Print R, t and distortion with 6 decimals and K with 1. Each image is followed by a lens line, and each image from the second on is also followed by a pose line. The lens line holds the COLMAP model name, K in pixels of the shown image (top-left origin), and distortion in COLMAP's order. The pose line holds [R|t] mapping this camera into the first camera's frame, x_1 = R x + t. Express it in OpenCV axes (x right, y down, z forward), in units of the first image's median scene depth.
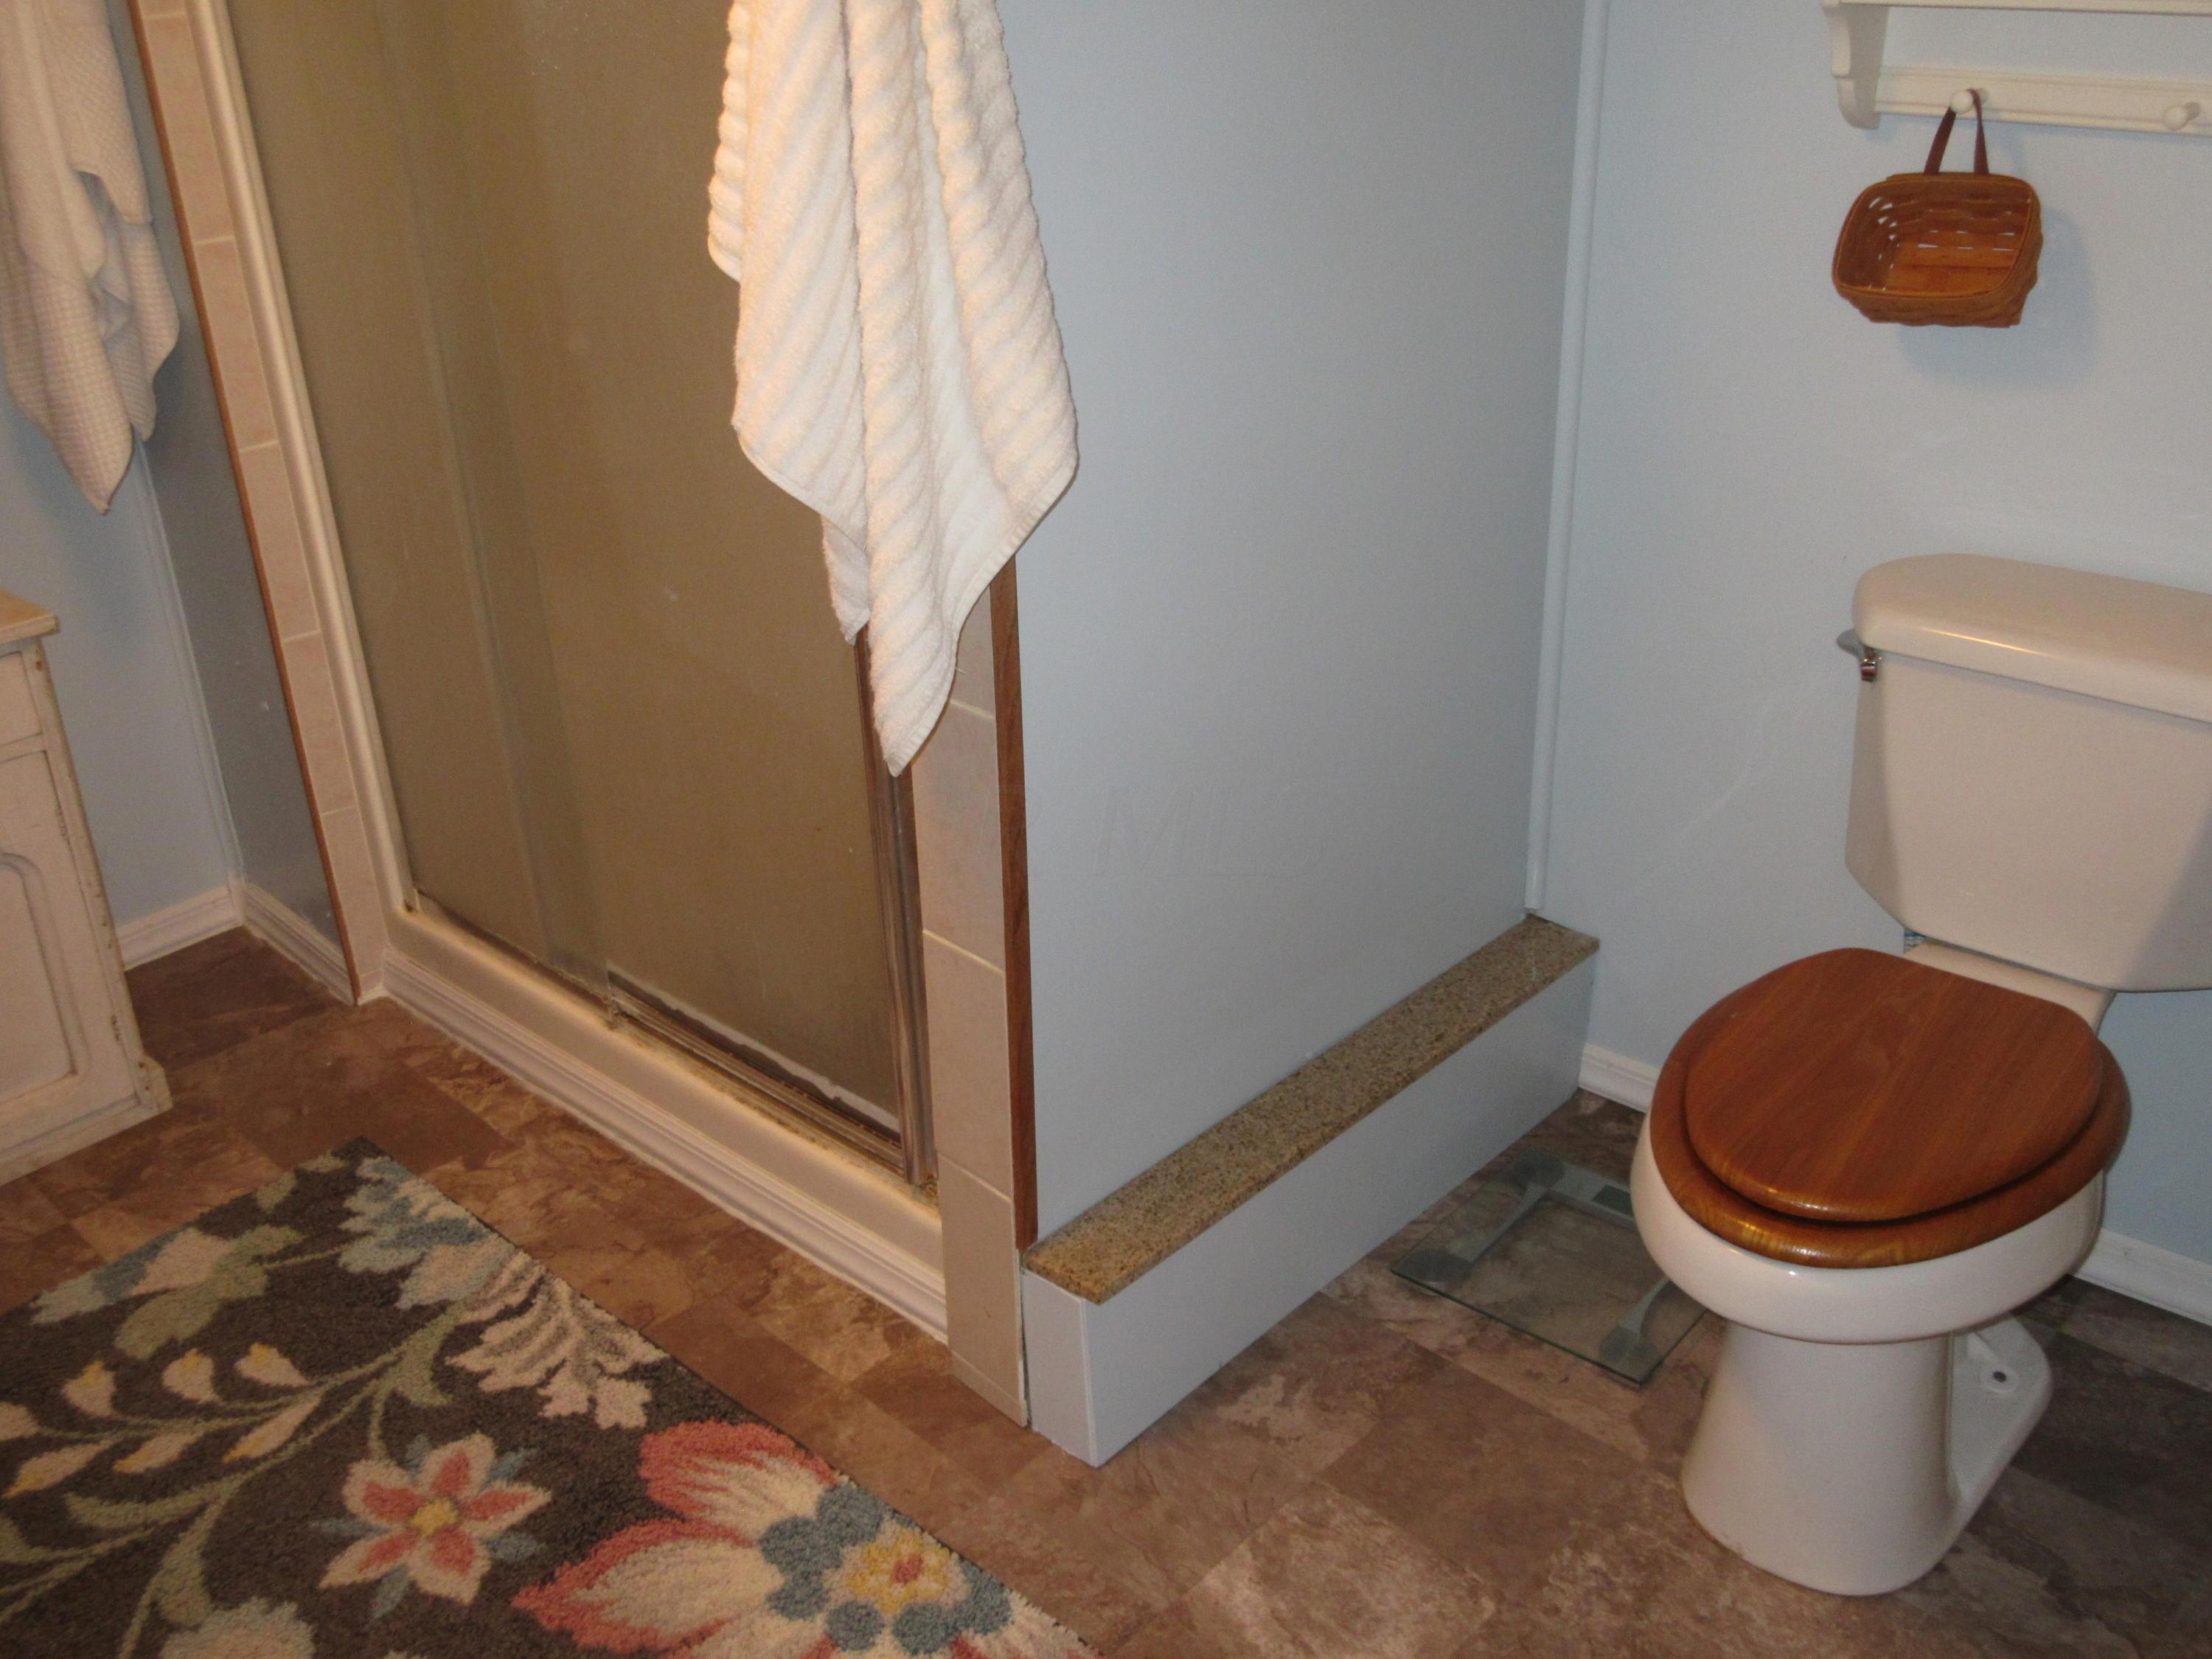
lens RADIAL K [[2069.7, 0, 1099.0], [0, 2069.7, 820.3], [0, 0, 1]] dist [-0.010529, 0.006232]
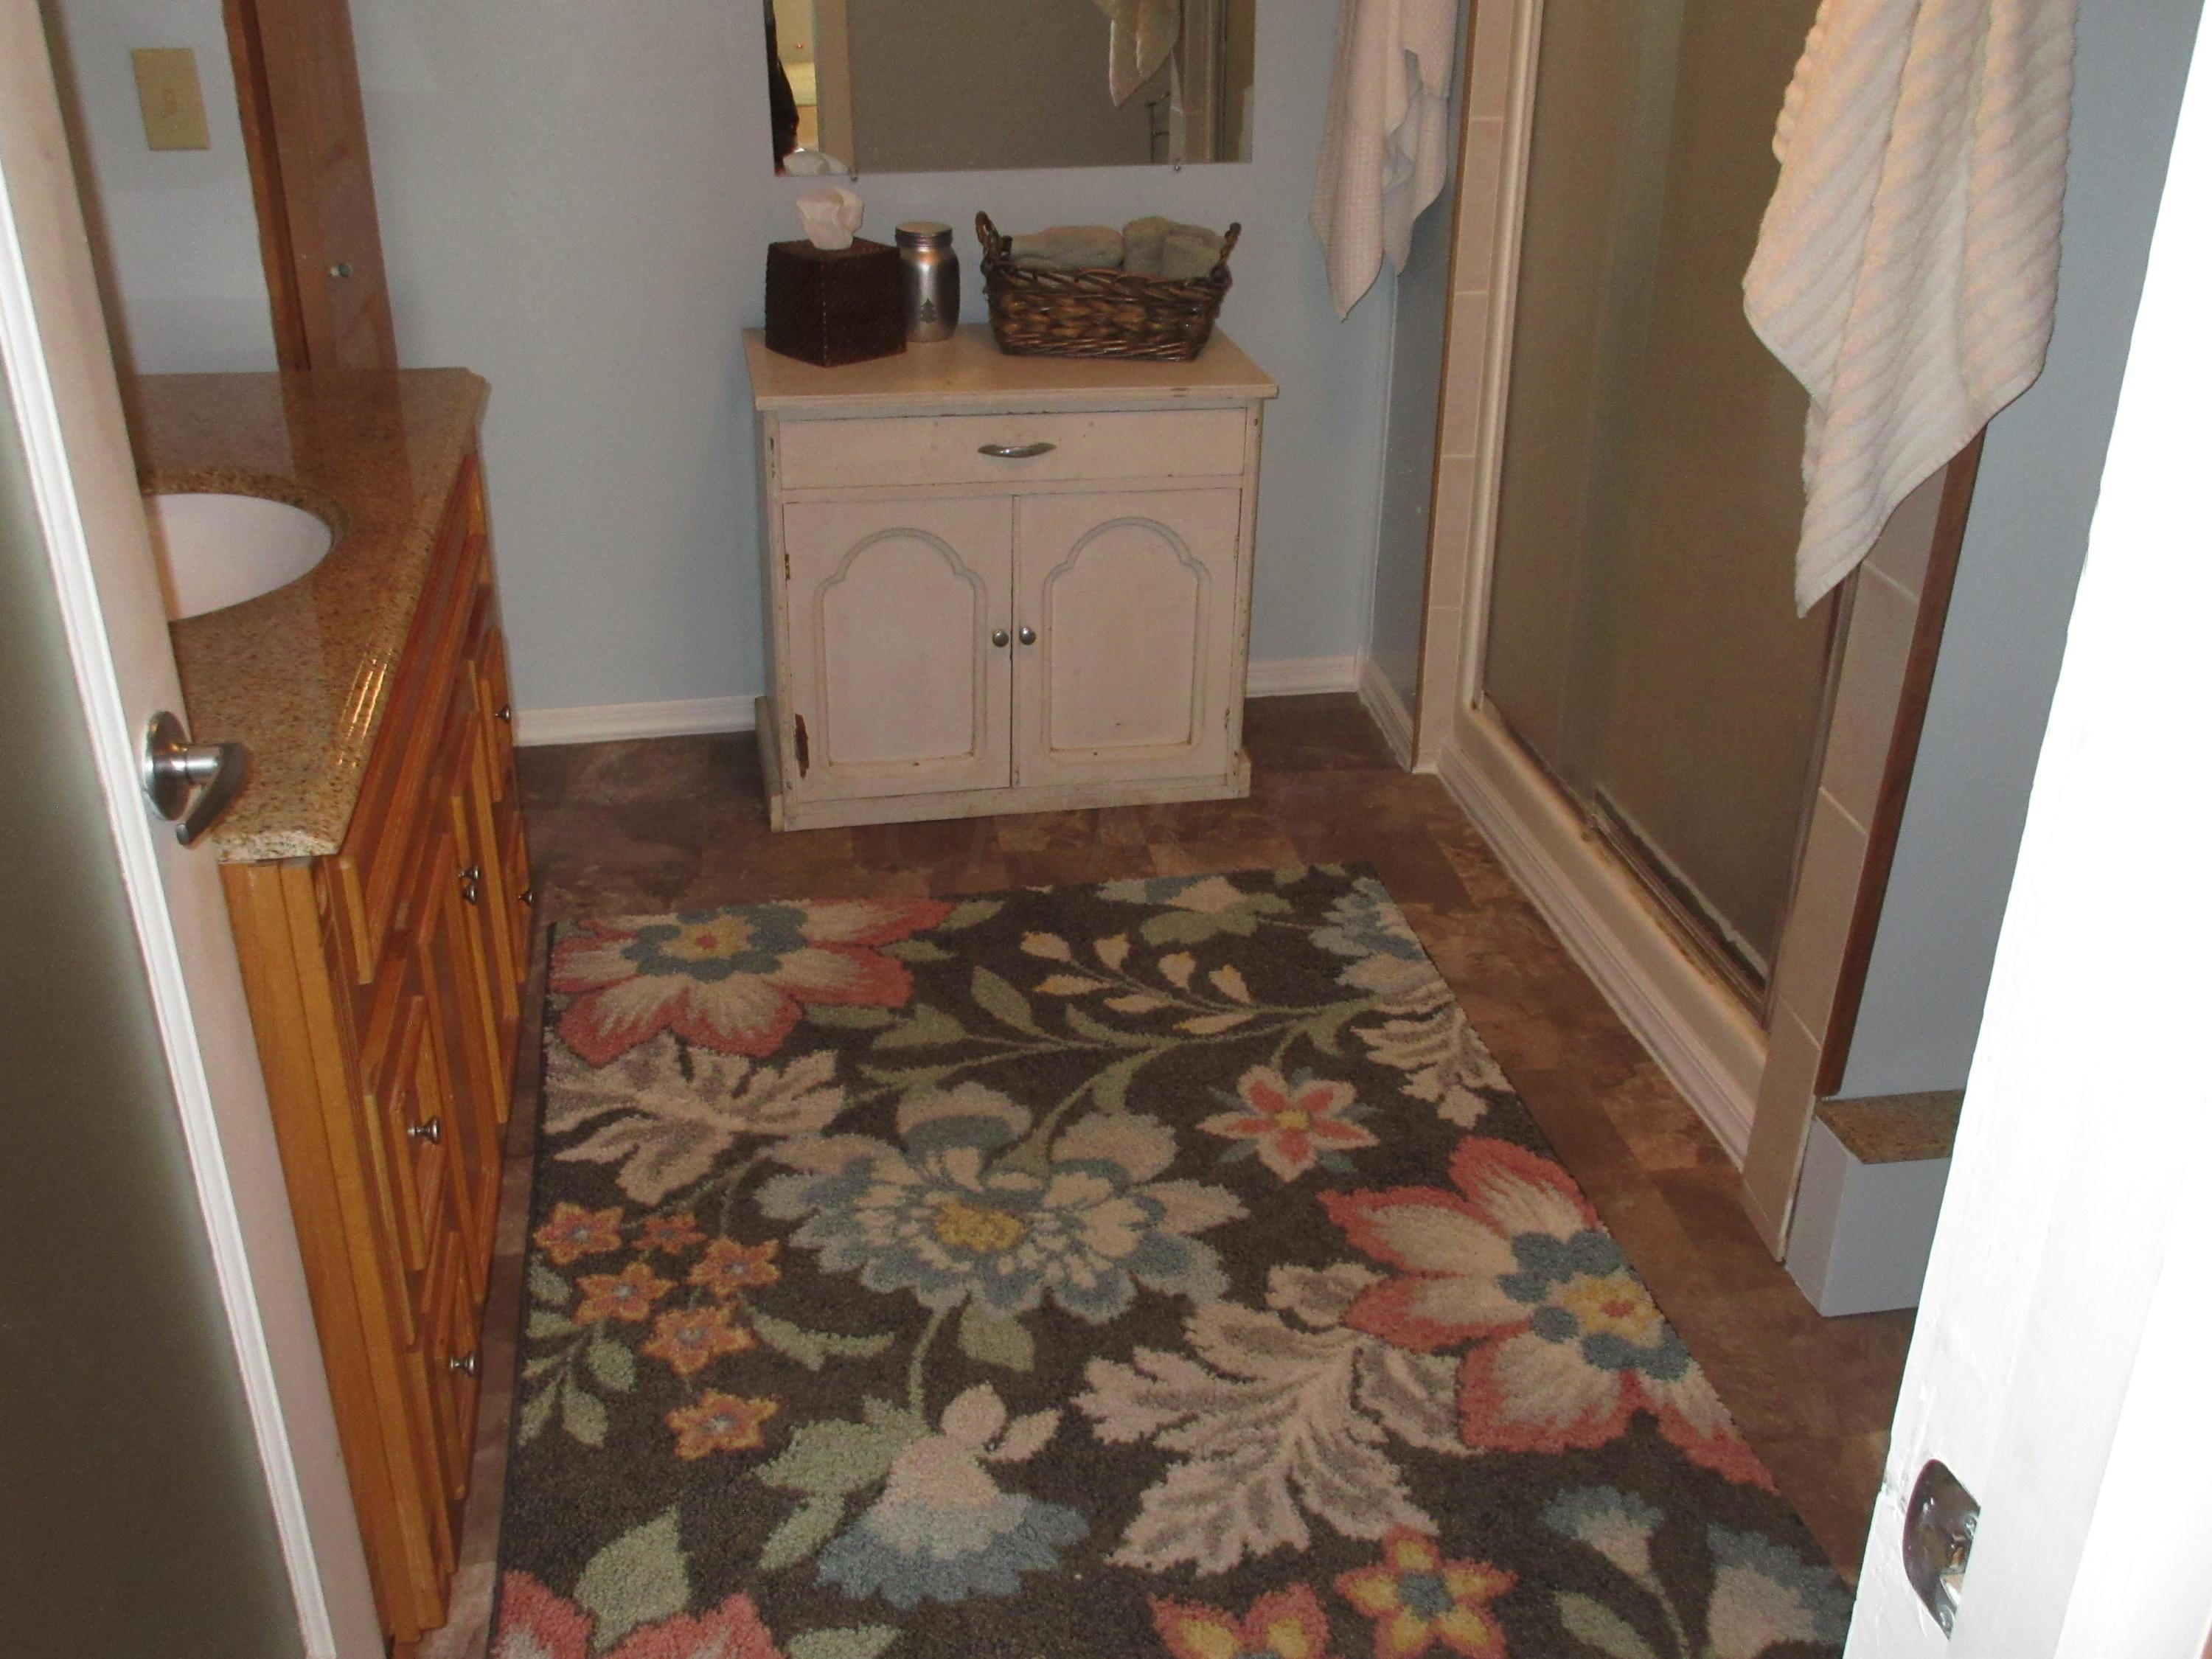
lens RADIAL K [[2069.7, 0, 1099.0], [0, 2069.7, 820.3], [0, 0, 1]] dist [-0.010529, 0.006232]
pose [[0.792062, 0.304752, -0.528927, 0.180471], [-0.300441, 0.948875, 0.096806, 0.070490], [0.531387, 0.082235, 0.843128, -0.129798]]
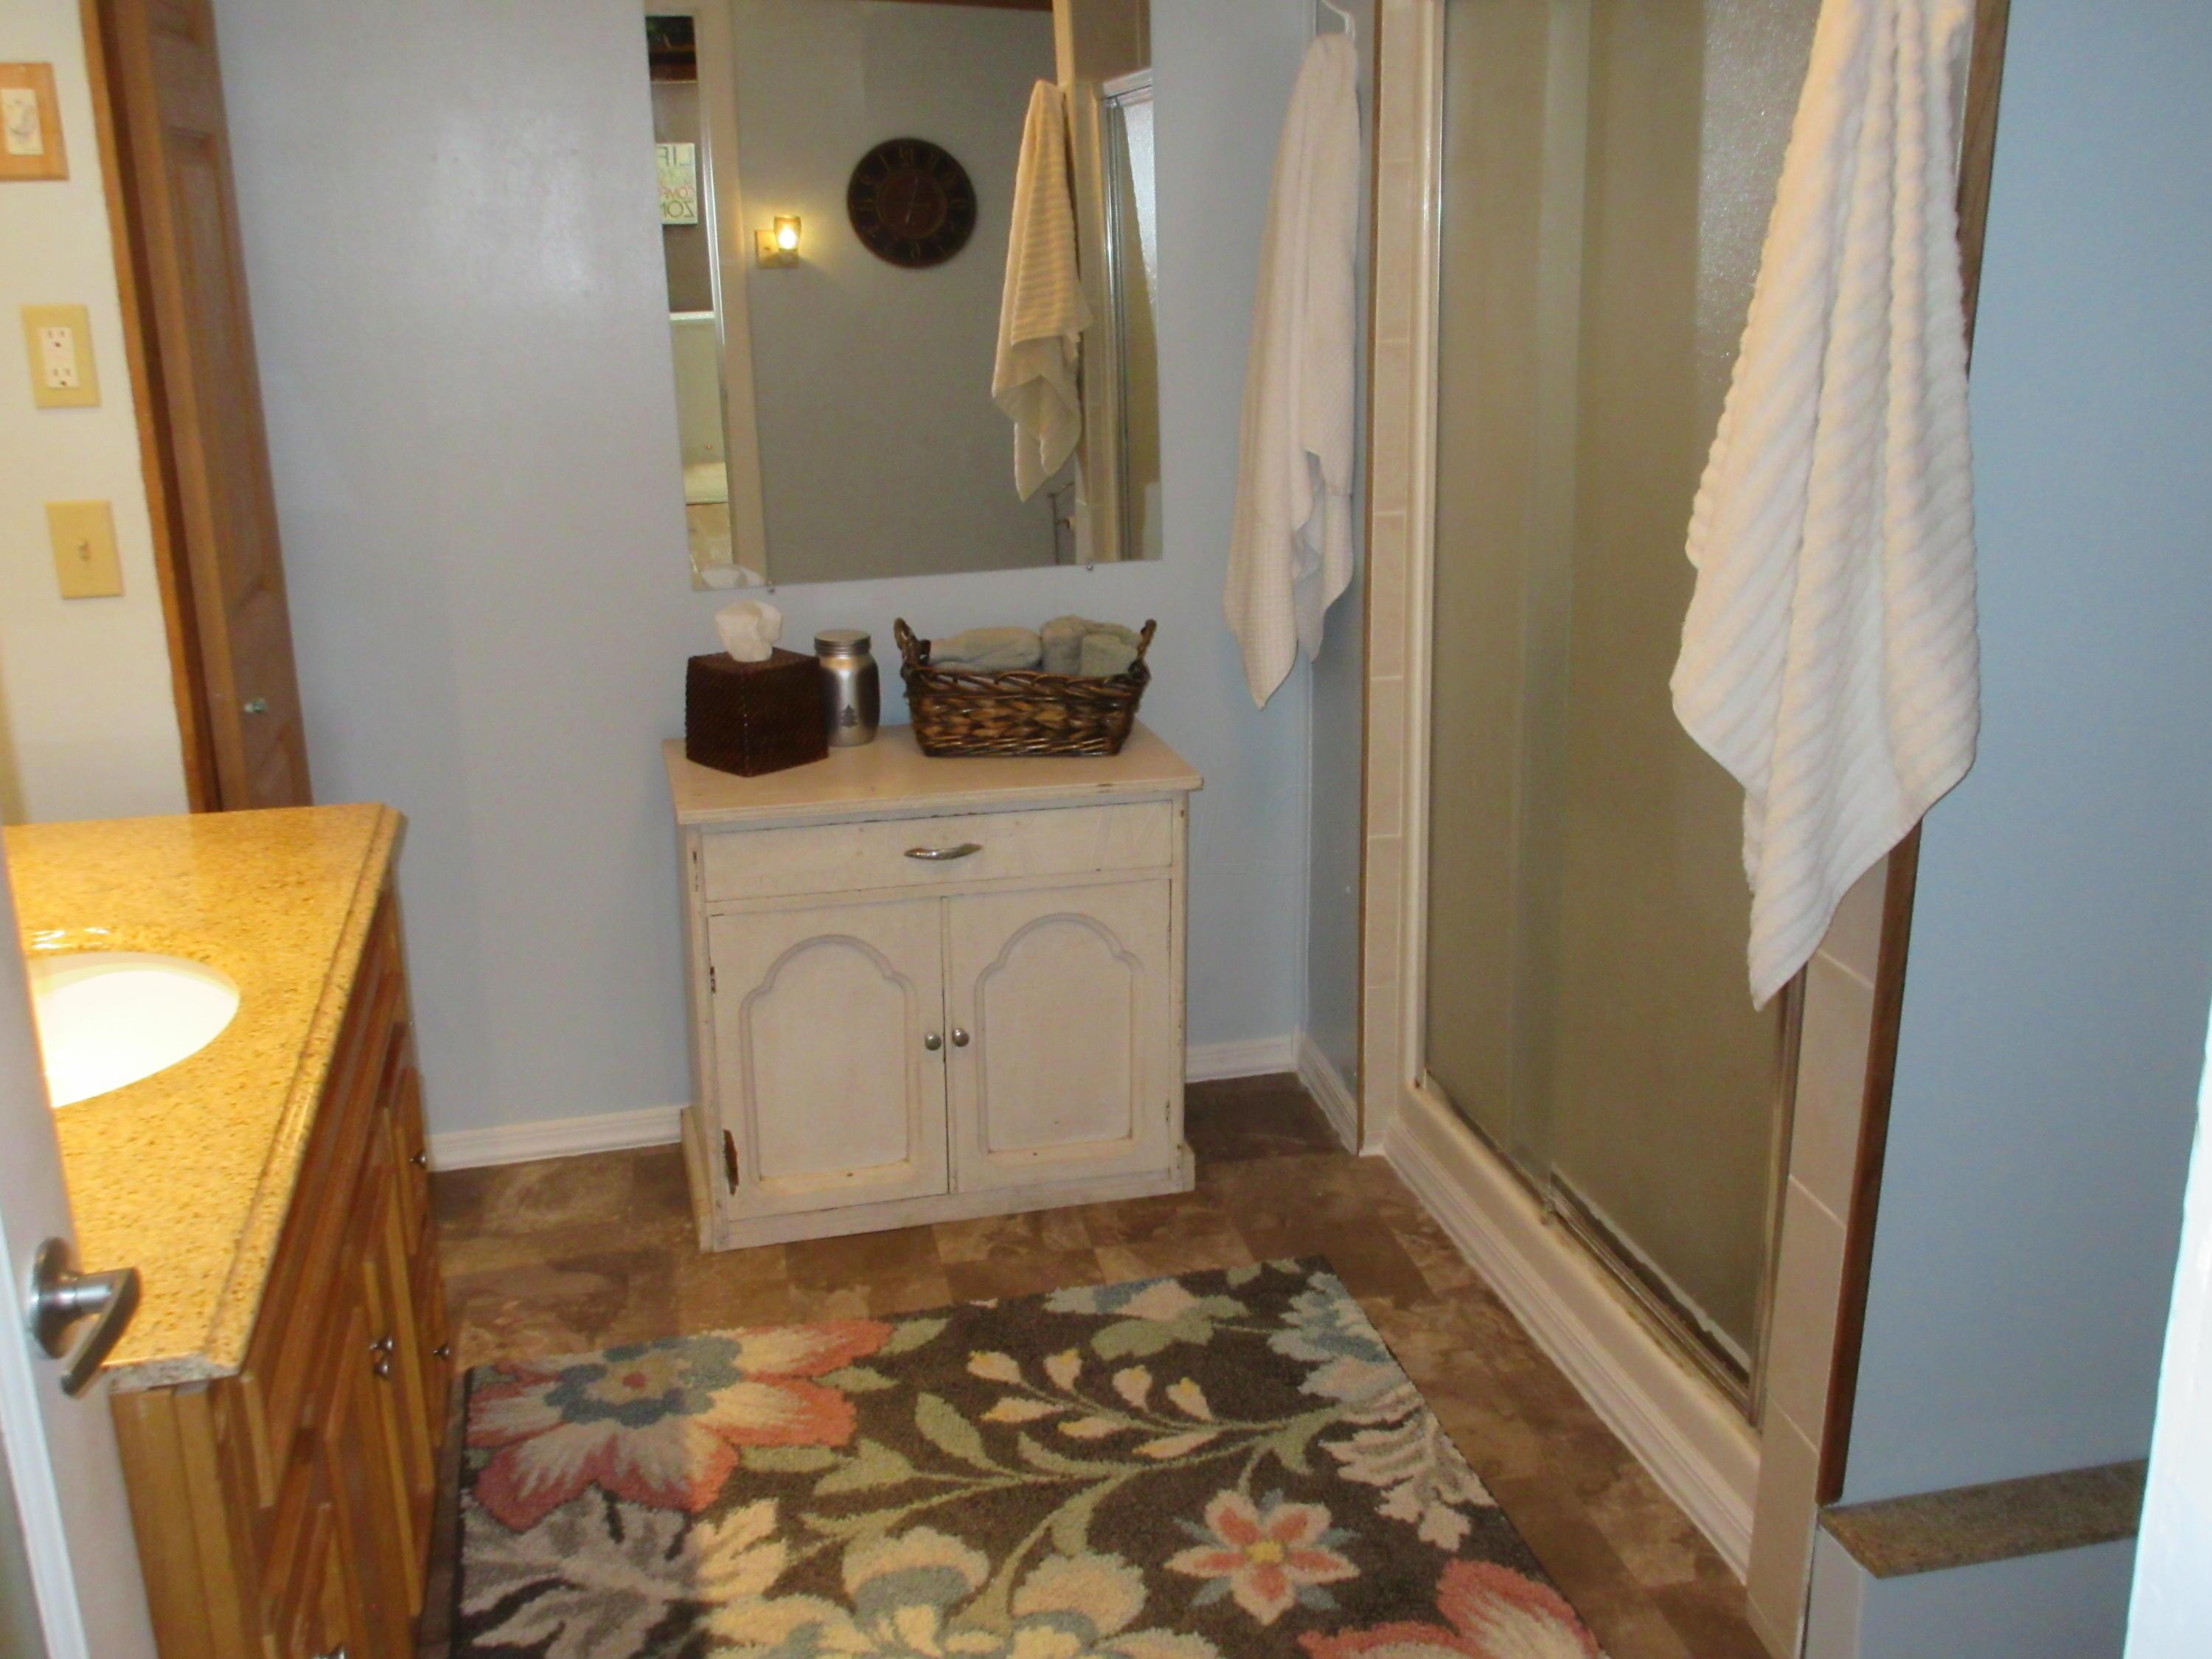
lens RADIAL K [[2069.7, 0, 1099.0], [0, 2069.7, 820.3], [0, 0, 1]] dist [-0.010529, 0.006232]
pose [[0.824147, 0.177195, -0.537943, 0.149281], [-0.256900, 0.963427, -0.076233, 0.044003], [0.504761, 0.201025, 0.839527, -0.116982]]
